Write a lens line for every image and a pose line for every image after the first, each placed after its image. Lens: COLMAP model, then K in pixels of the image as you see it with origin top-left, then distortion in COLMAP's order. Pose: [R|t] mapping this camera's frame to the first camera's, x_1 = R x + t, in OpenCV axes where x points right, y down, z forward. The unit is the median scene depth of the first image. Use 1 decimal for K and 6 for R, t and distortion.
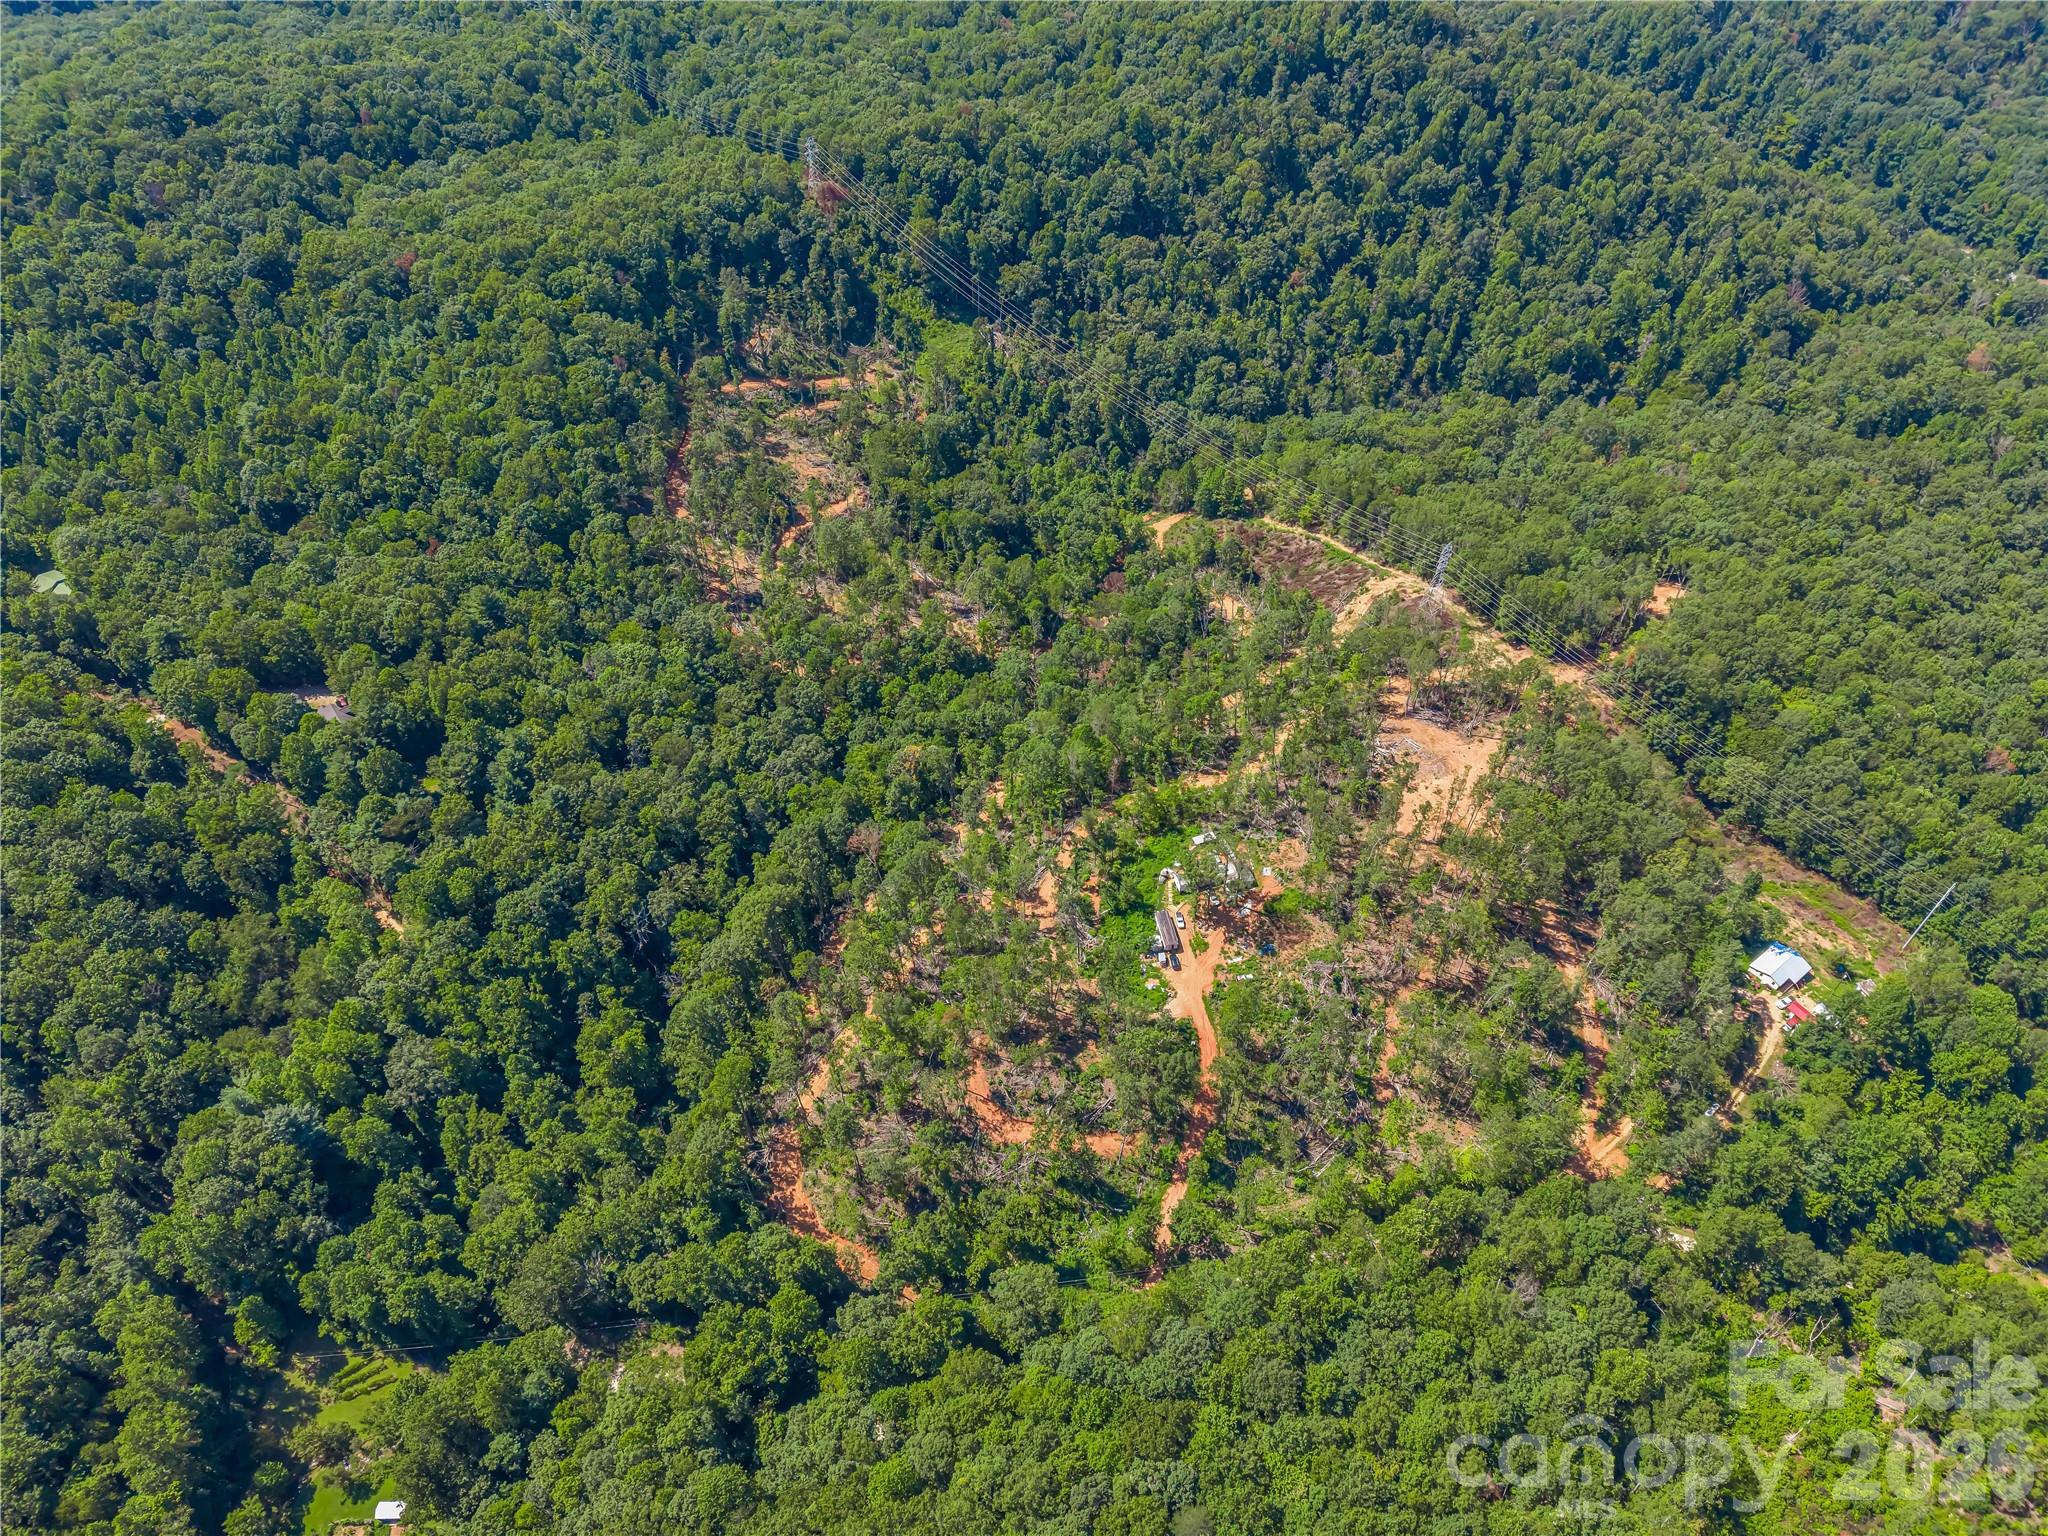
lens RADIAL K [[1373.0, 0, 1025.7], [0, 1373.0, 763.4], [0, 0, 1]] dist [0.022561, -0.020750]
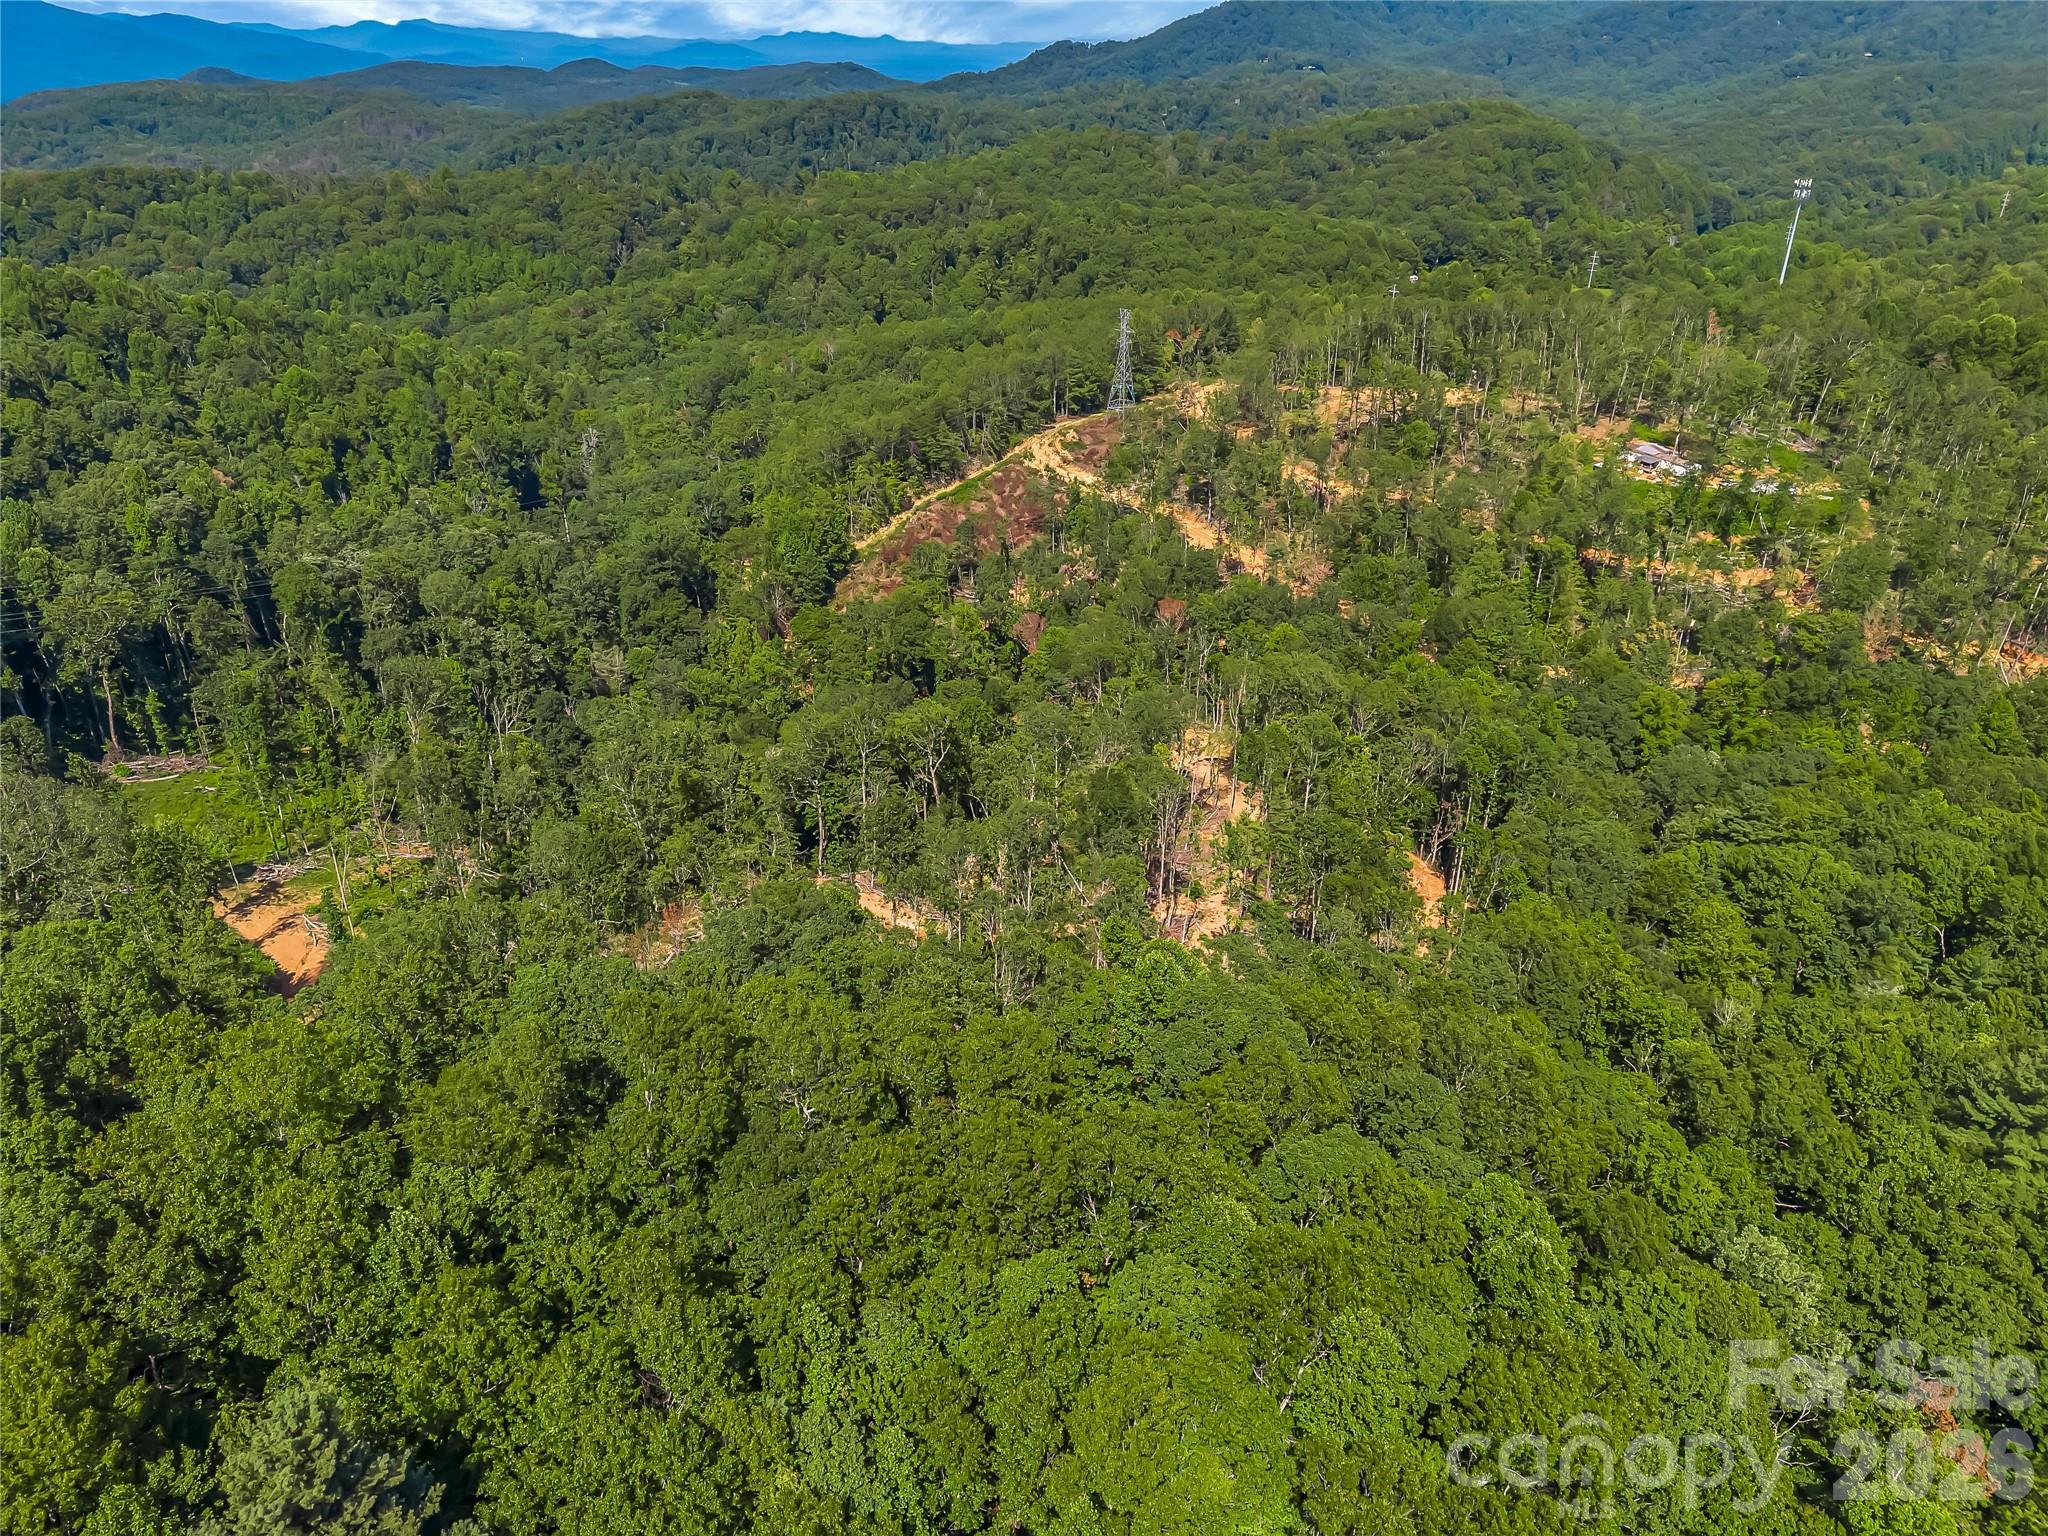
lens RADIAL K [[1373.0, 0, 1031.2], [0, 1373.0, 774.5], [0, 0, 1]] dist [0.022561, -0.020750]
pose [[-0.166705, -0.472121, 0.865628, -0.624055], [0.719838, 0.541682, 0.434067, -0.460405], [-0.673827, 0.695473, 0.249550, 1.127907]]
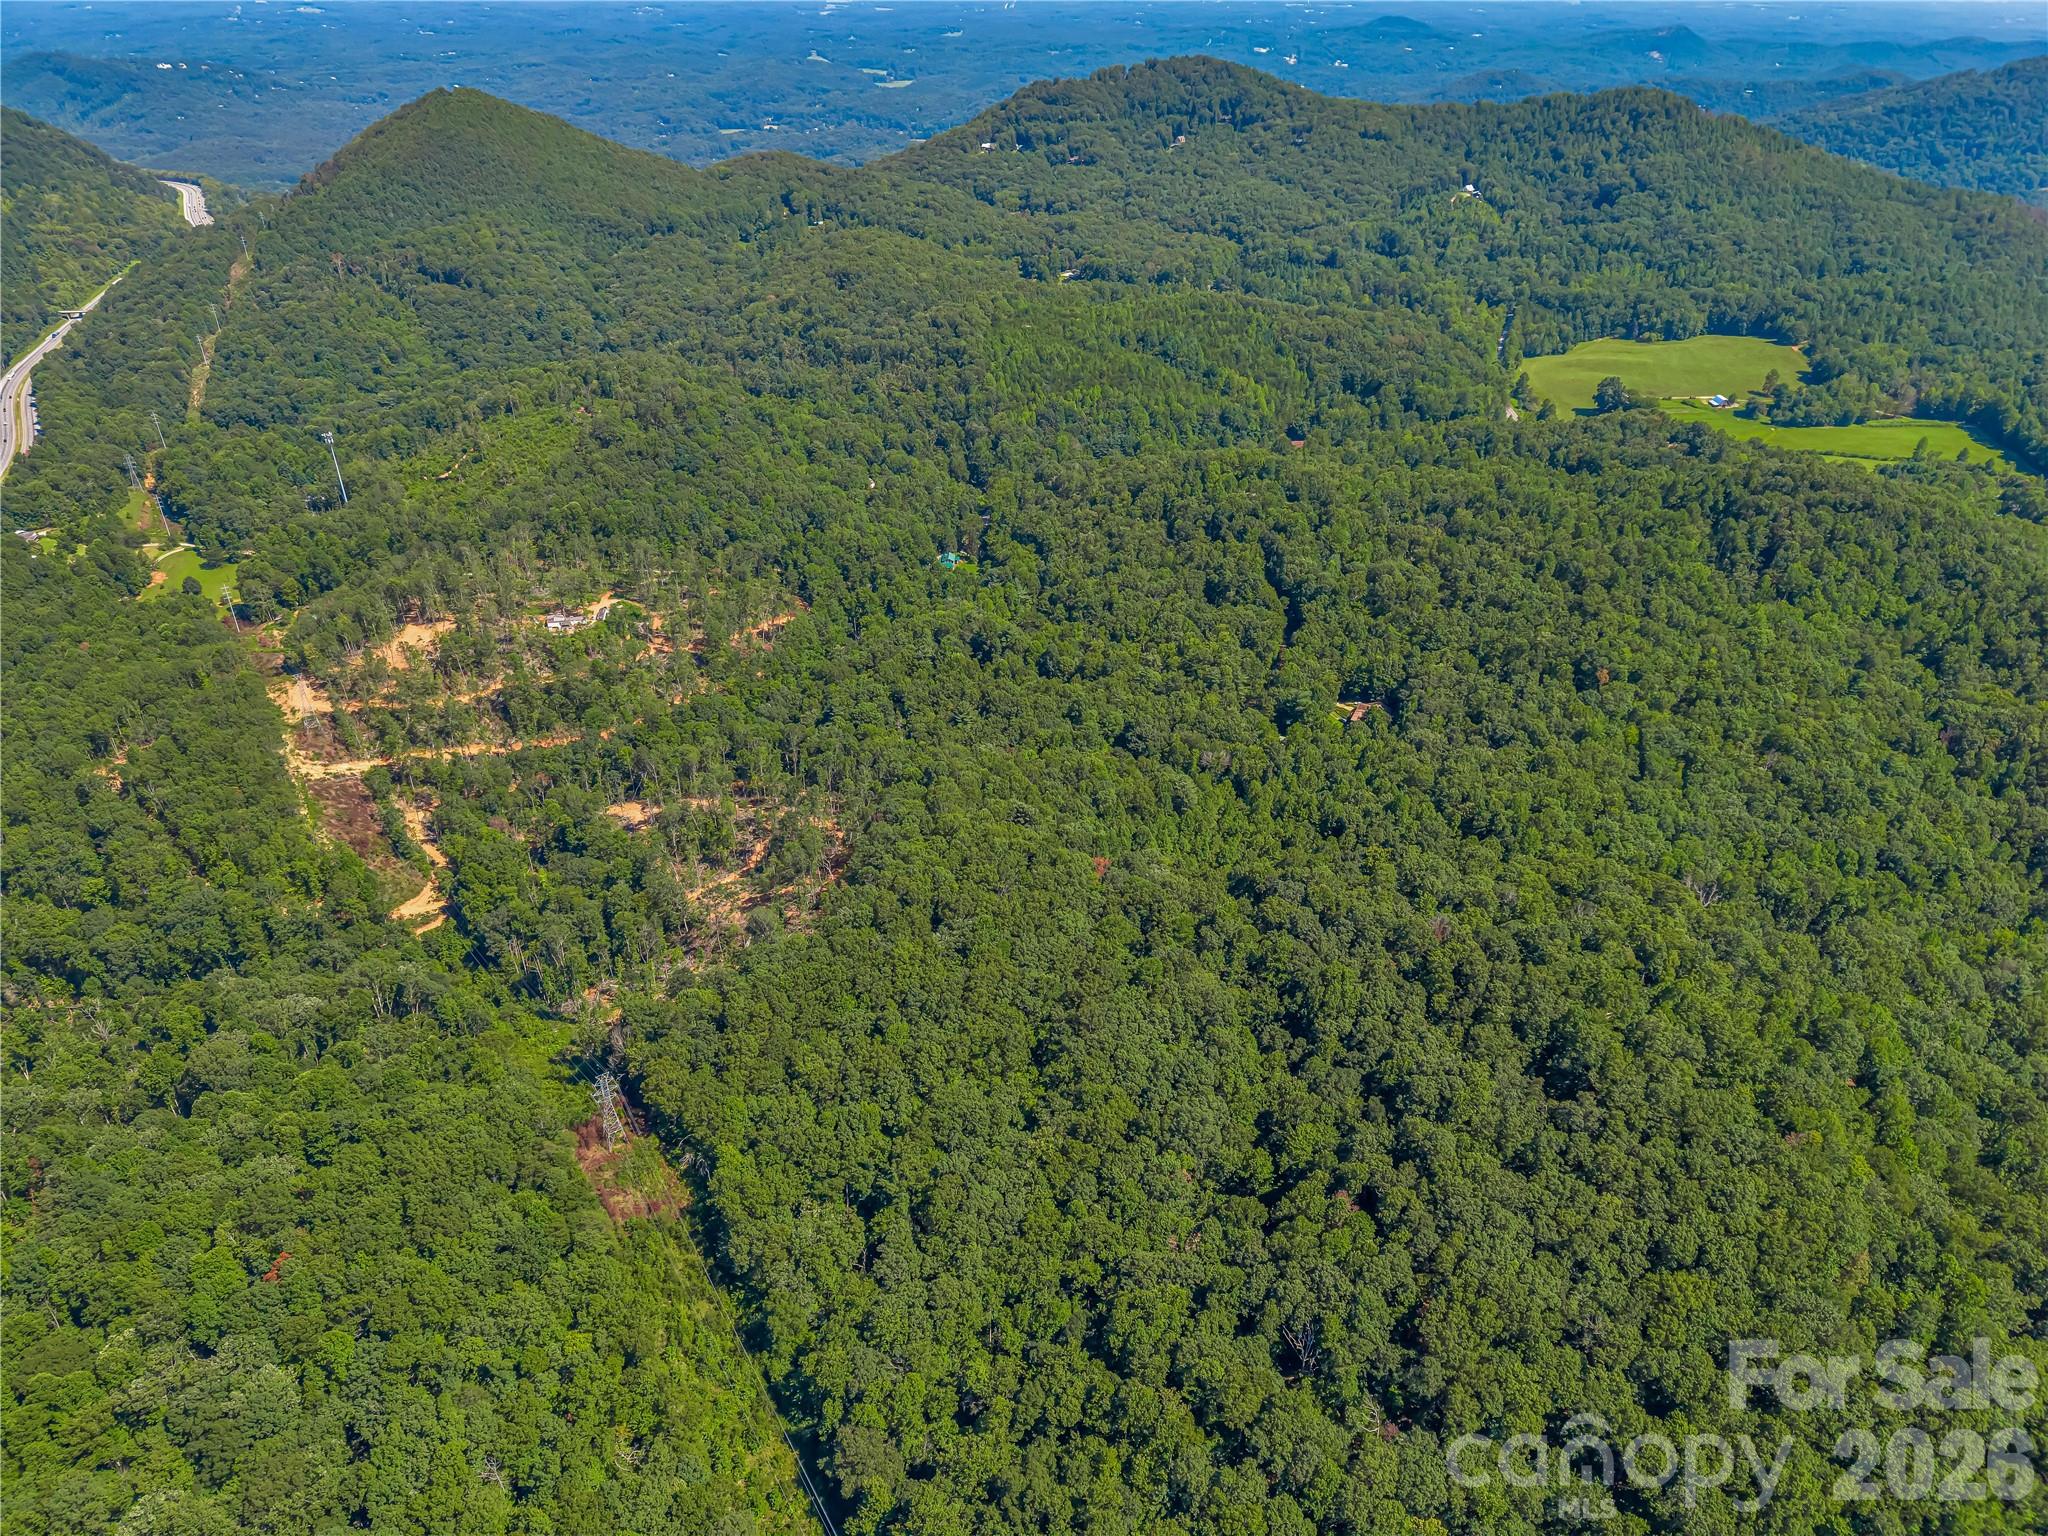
lens RADIAL K [[1373.0, 0, 1012.6], [0, 1373.0, 783.1], [0, 0, 1]] dist [0.022561, -0.020750]
pose [[-0.998081, -0.038459, 0.048533, -0.577955], [0.040276, 0.192138, 0.980541, -1.694246], [-0.047035, 0.980614, -0.190220, 1.489255]]
